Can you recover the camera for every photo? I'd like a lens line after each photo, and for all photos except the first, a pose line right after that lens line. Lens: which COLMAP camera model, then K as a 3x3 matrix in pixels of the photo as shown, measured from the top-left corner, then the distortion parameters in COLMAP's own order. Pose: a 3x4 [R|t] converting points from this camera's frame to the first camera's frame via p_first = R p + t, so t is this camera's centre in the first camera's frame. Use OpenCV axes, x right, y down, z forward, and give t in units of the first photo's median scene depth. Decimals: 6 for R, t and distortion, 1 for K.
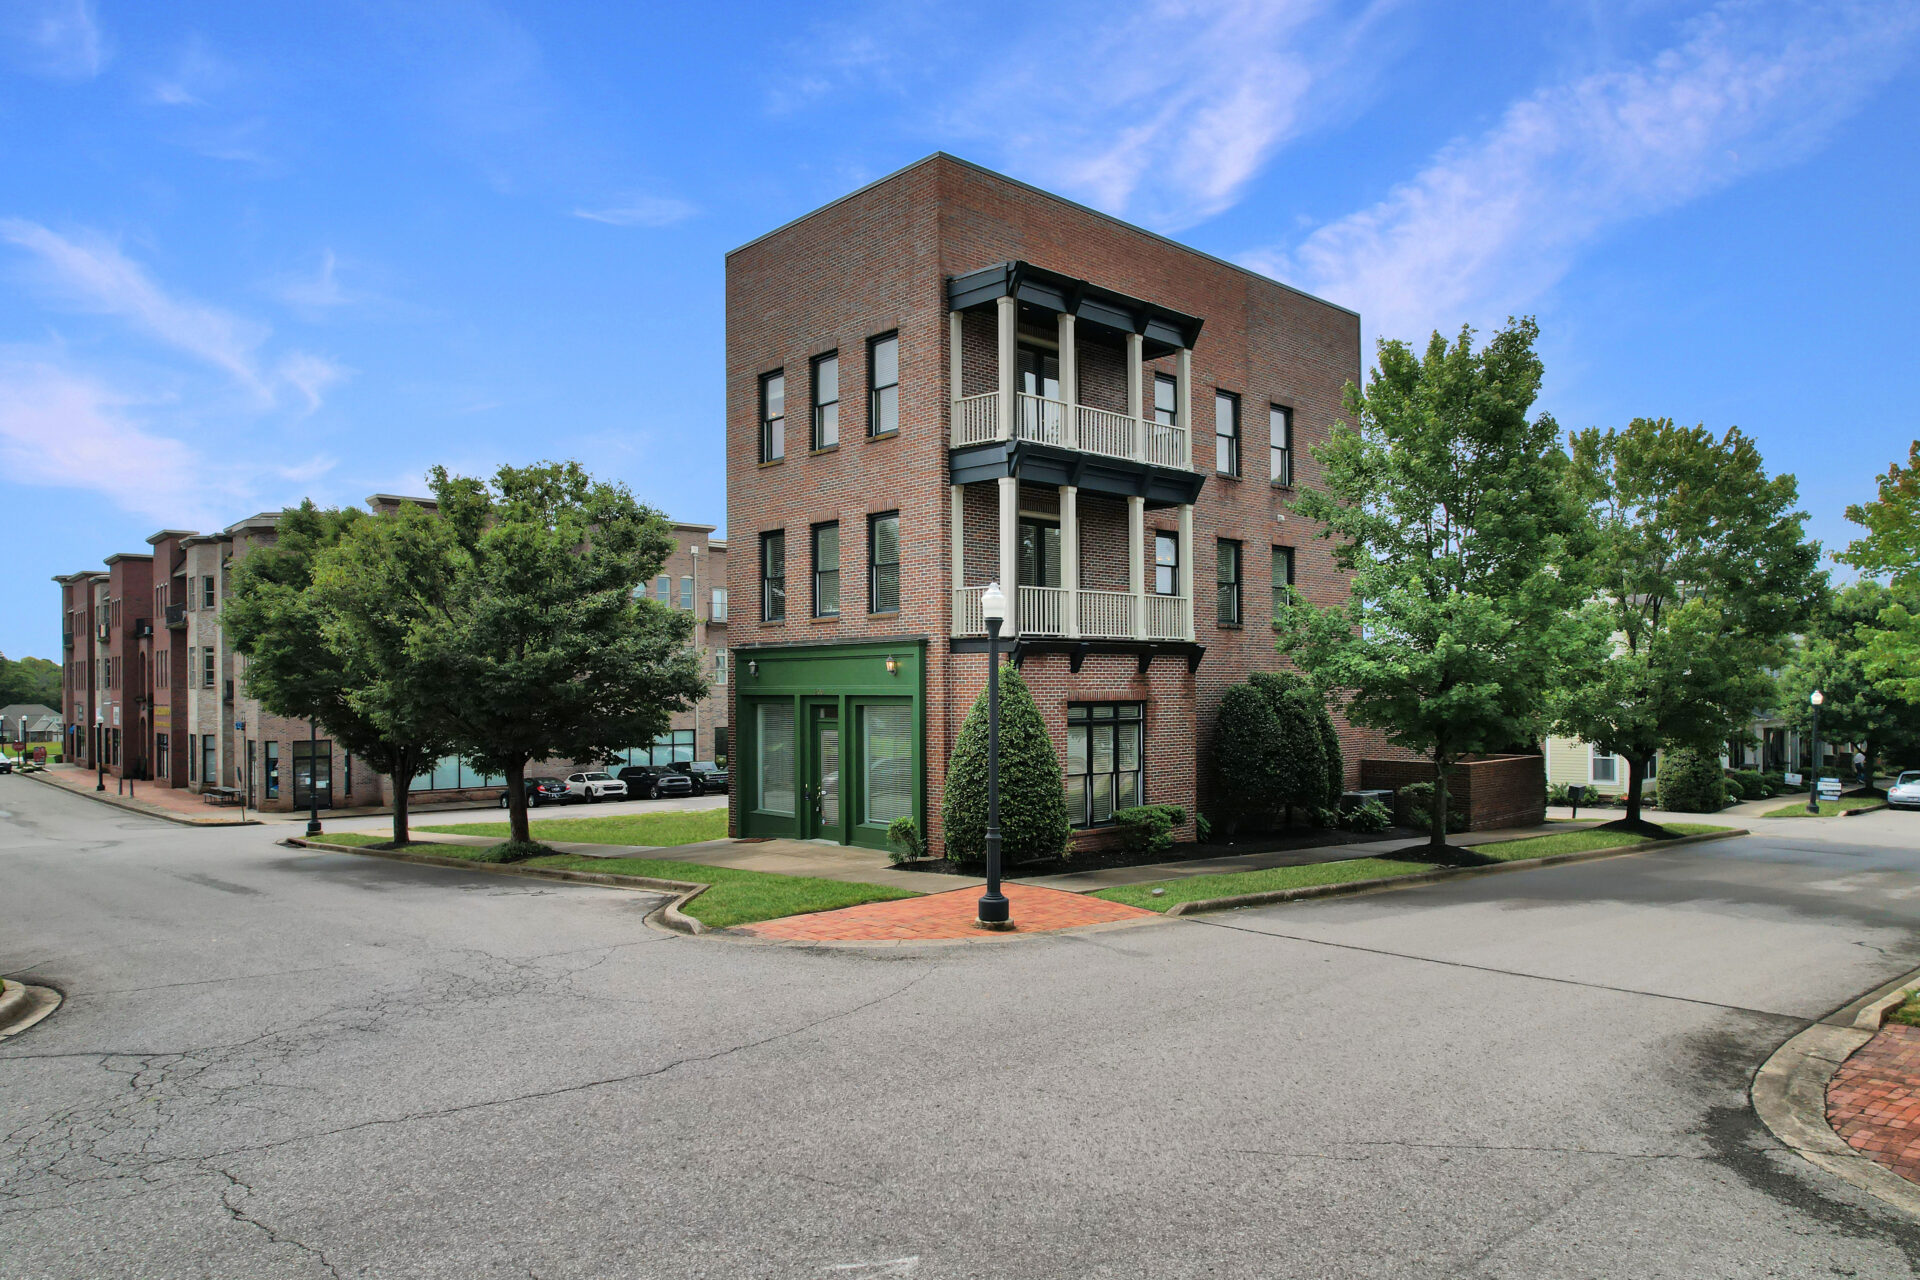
lens RADIAL K [[1256.9, 0, 960.0], [0, 1256.9, 640.0], [0, 0, 1]] dist [0.004512, -0.000033]
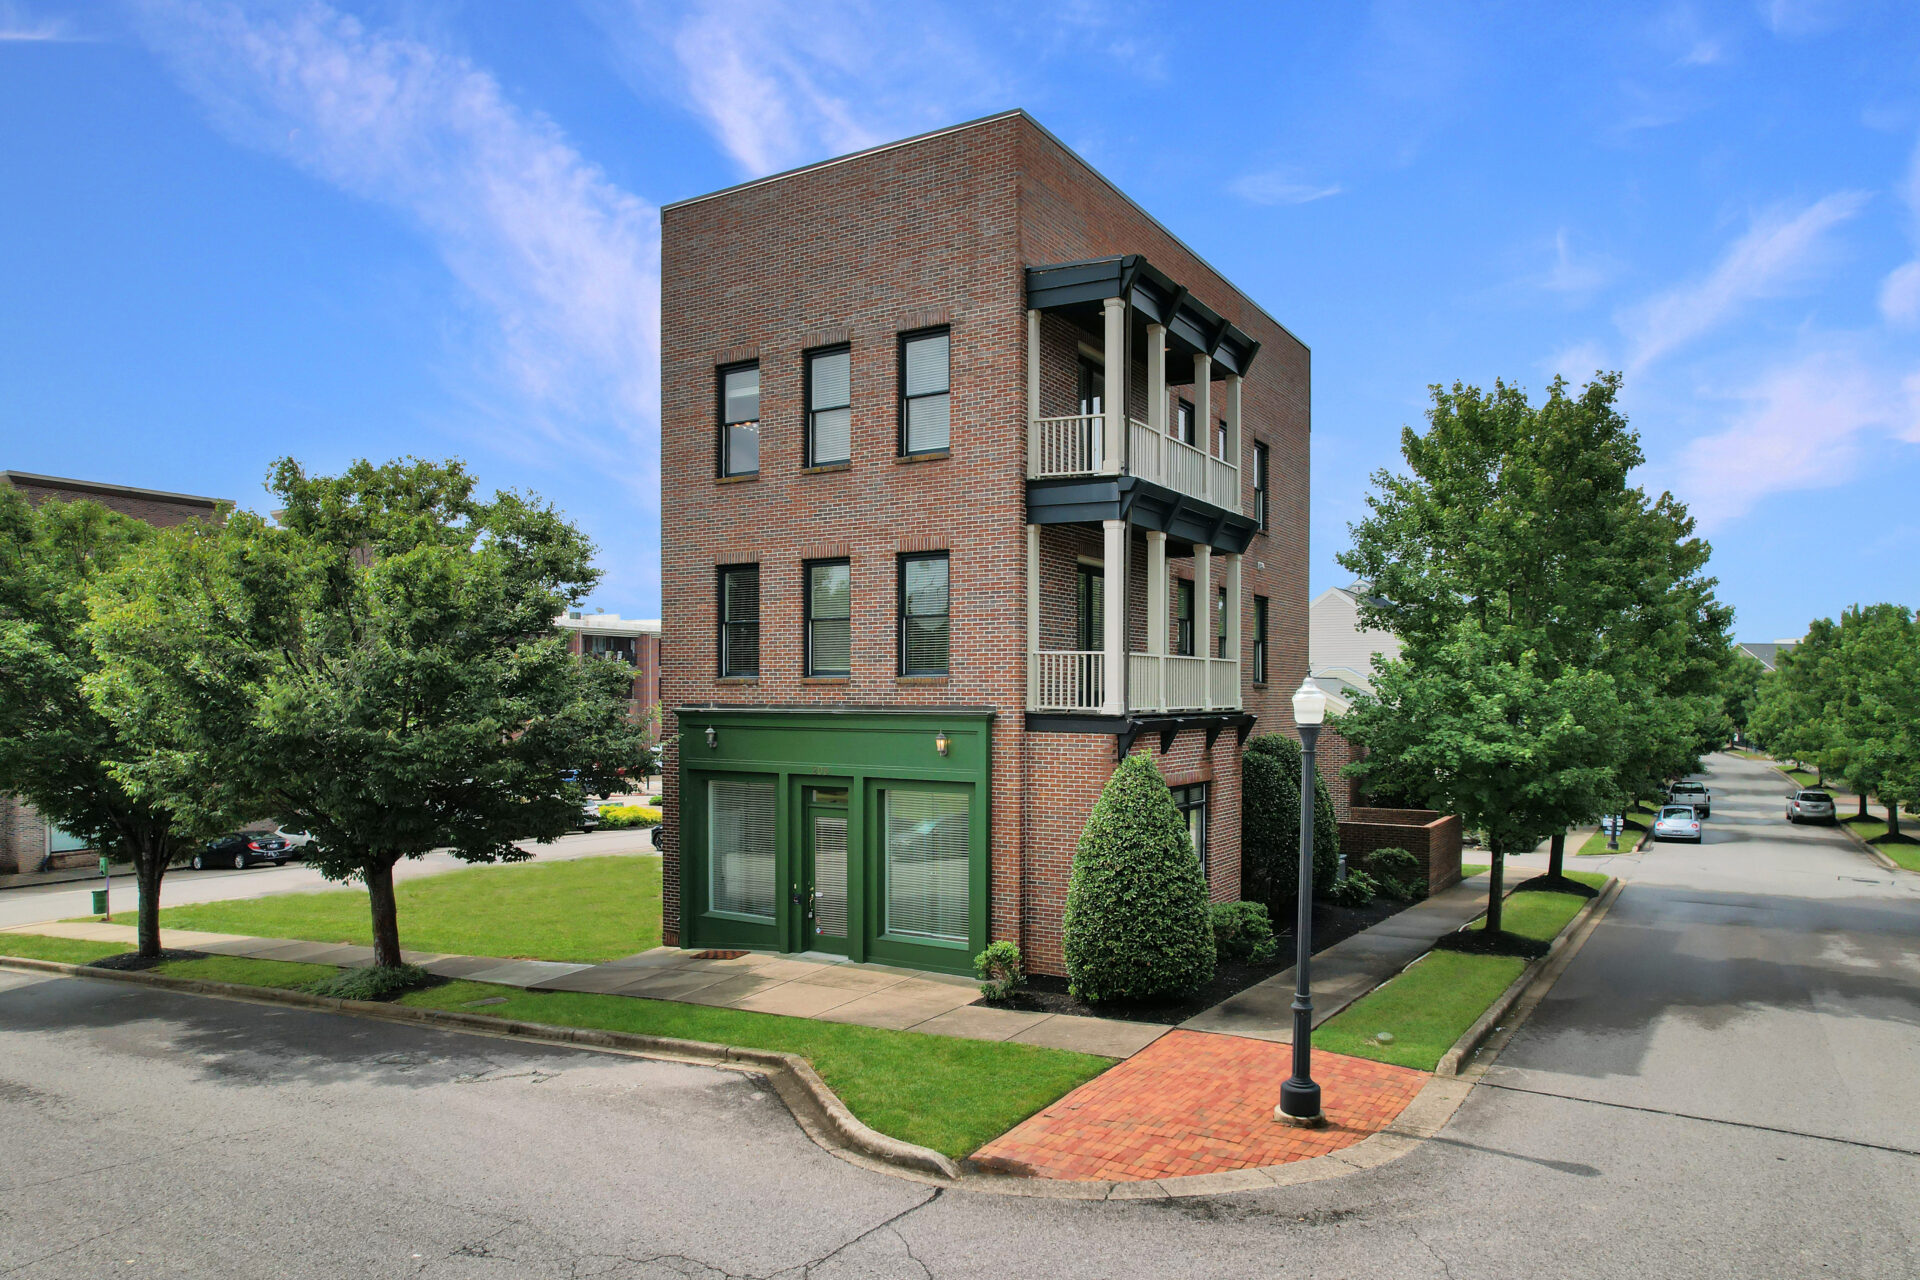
lens RADIAL K [[1267.6, 0, 968.0], [0, 1267.6, 686.5], [0, 0, 1]] dist [-0.005436, 0.003306]
pose [[0.960987, 0.009464, 0.276433, -0.252520], [-0.018060, 0.999429, 0.028567, -0.038321], [-0.276005, -0.032445, 0.960608, 0.204628]]
